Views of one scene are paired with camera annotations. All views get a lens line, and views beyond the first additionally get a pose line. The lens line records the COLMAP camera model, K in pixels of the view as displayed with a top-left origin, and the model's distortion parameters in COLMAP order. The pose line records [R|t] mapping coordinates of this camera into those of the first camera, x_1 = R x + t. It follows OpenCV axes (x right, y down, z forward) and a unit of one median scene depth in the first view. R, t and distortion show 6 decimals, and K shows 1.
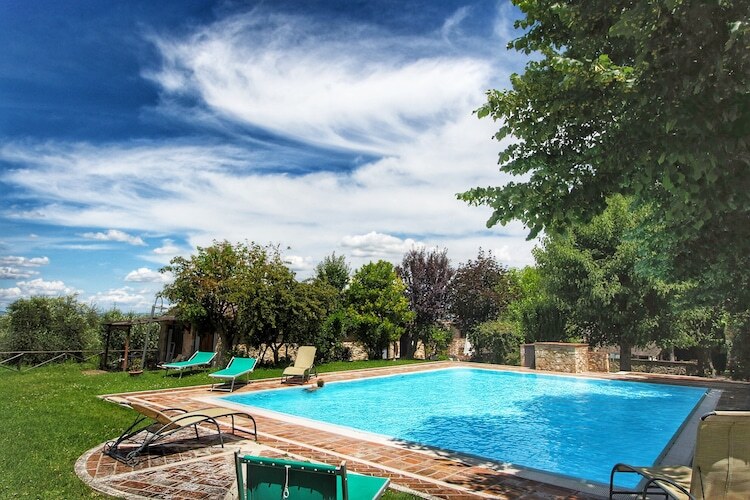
lens RADIAL K [[494.3, 0, 375.0], [0, 494.3, 250.0], [0, 0, 1]] dist [0.073461, -0.002164]
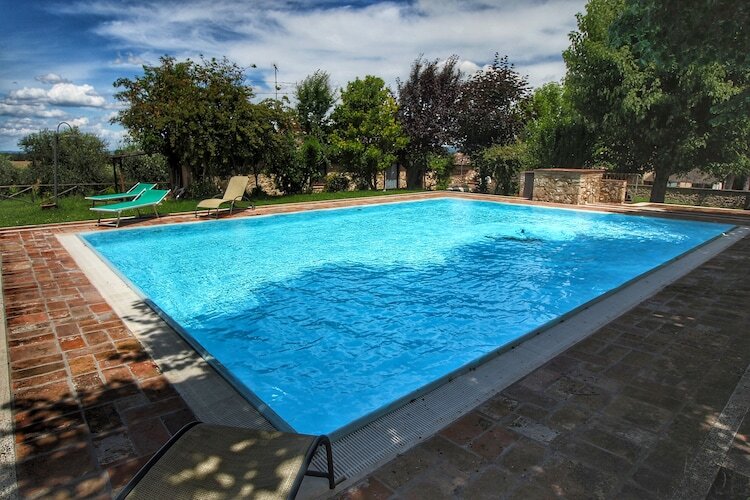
lens RADIAL K [[405.0, 0, 375.0], [0, 405.0, 250.0], [0, 0, 1]] dist [-0.014363, -0.000776]
pose [[0.980613, 0.027569, -0.194007, 0.167995], [0.045640, 0.930692, 0.362945, 0.047547], [0.190567, -0.364763, 0.911390, 0.249684]]
